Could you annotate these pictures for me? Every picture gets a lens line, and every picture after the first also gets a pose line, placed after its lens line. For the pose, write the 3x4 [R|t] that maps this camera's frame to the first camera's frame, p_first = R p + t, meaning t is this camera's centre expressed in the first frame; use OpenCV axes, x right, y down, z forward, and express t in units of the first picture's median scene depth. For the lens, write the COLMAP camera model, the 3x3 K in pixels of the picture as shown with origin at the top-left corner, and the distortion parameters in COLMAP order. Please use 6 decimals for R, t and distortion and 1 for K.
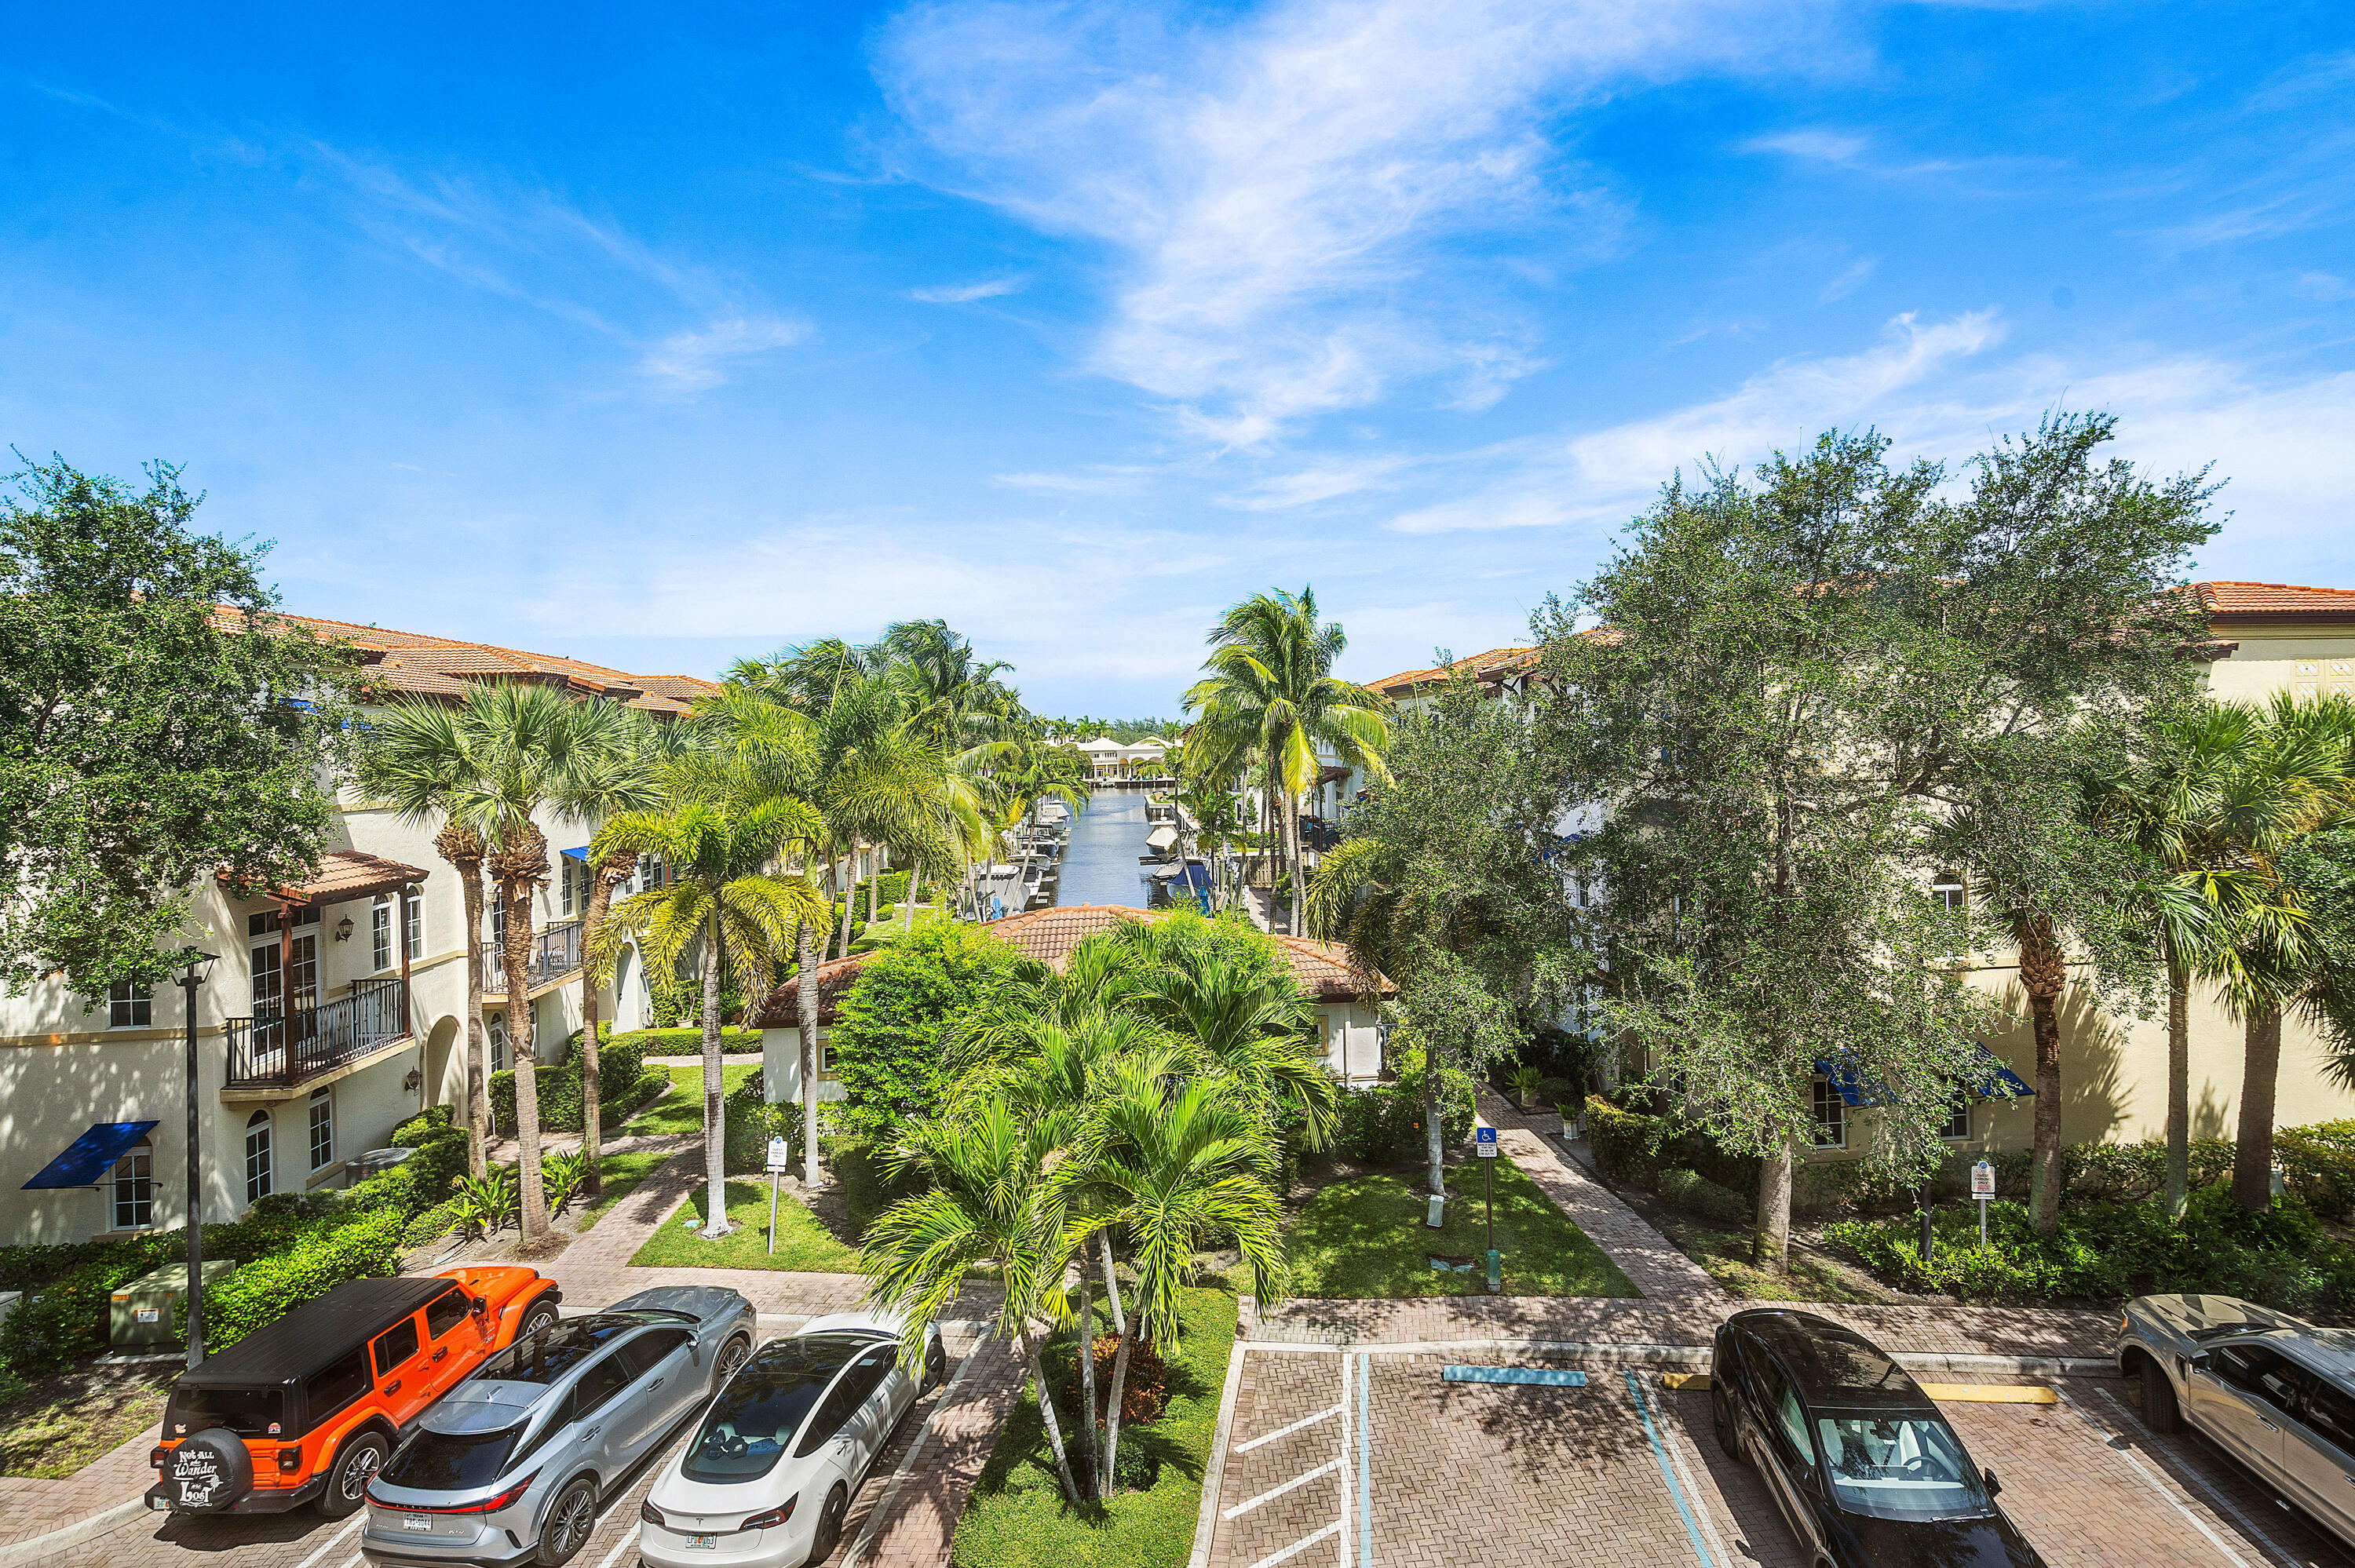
lens RADIAL K [[1158.0, 0, 1256.8], [0, 1158.0, 717.9], [0, 0, 1]] dist [0.005457, 0.000687]
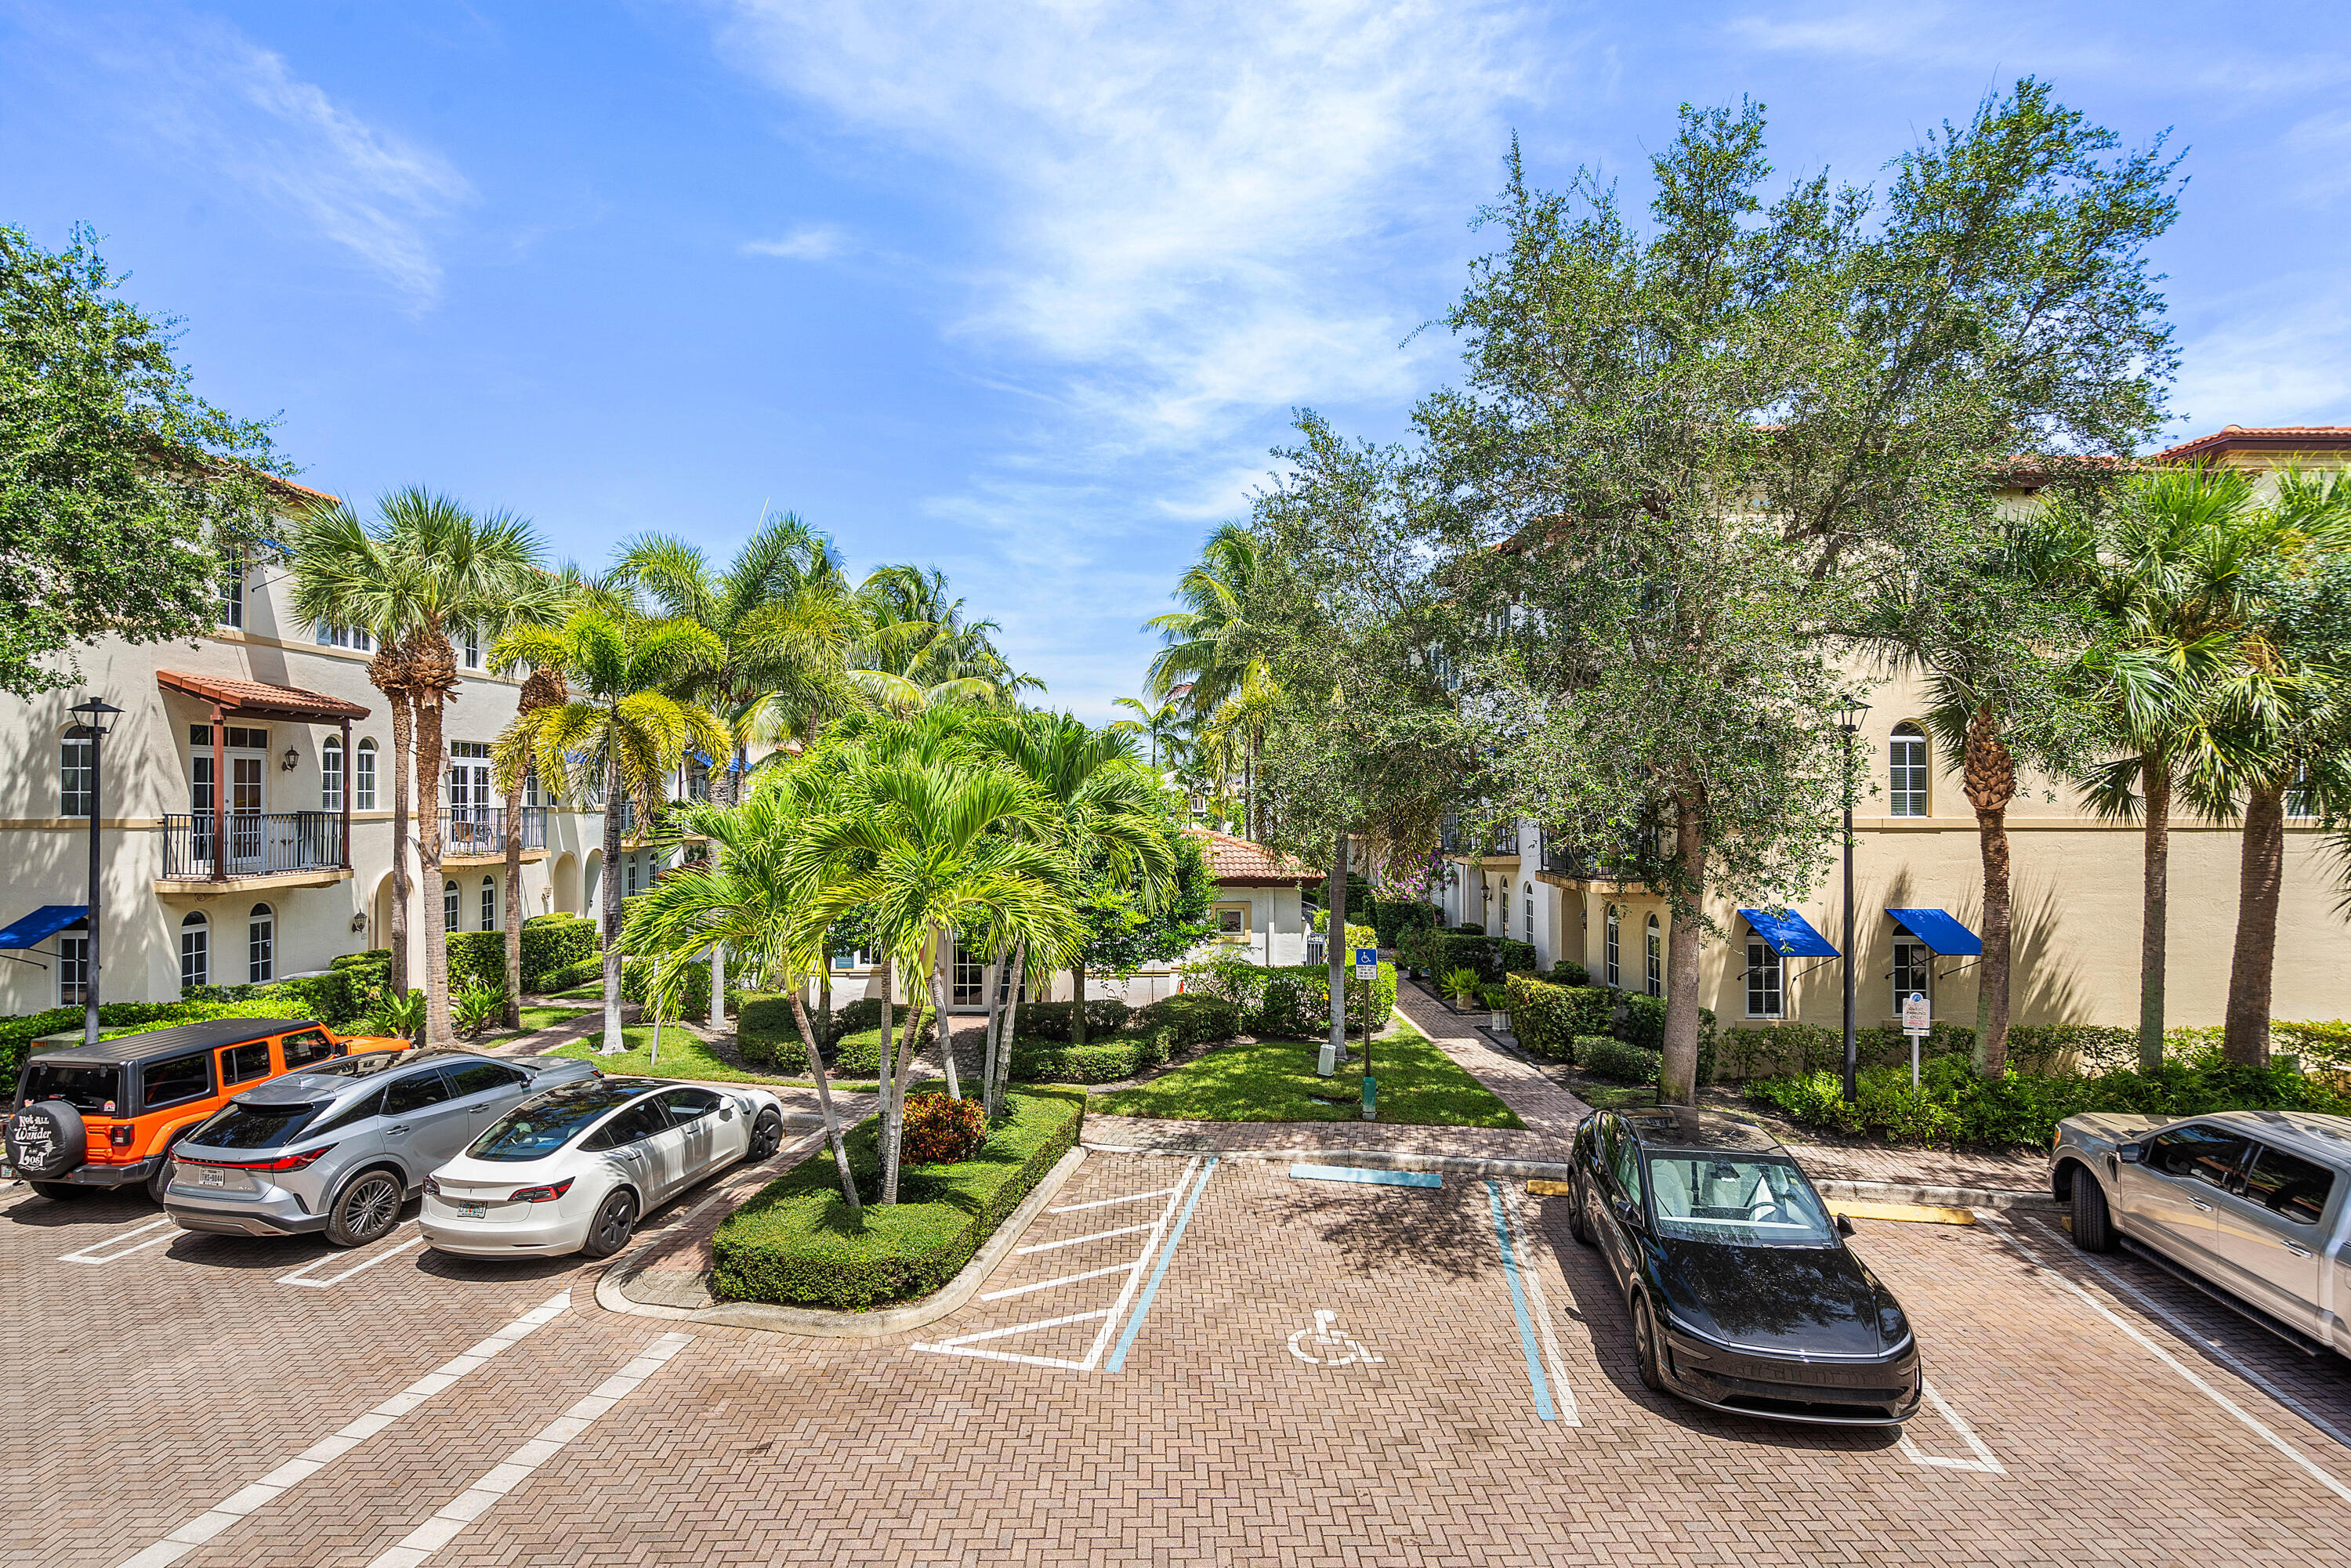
lens RADIAL K [[1156.1, 0, 1196.4], [0, 1156.1, 775.3], [0, 0, 1]] dist [0.005457, 0.000687]
pose [[0.995104, 0.020292, -0.096725, 0.176127], [-0.021355, 0.999722, -0.009967, 0.267522], [0.096496, 0.011984, 0.995261, 0.060561]]
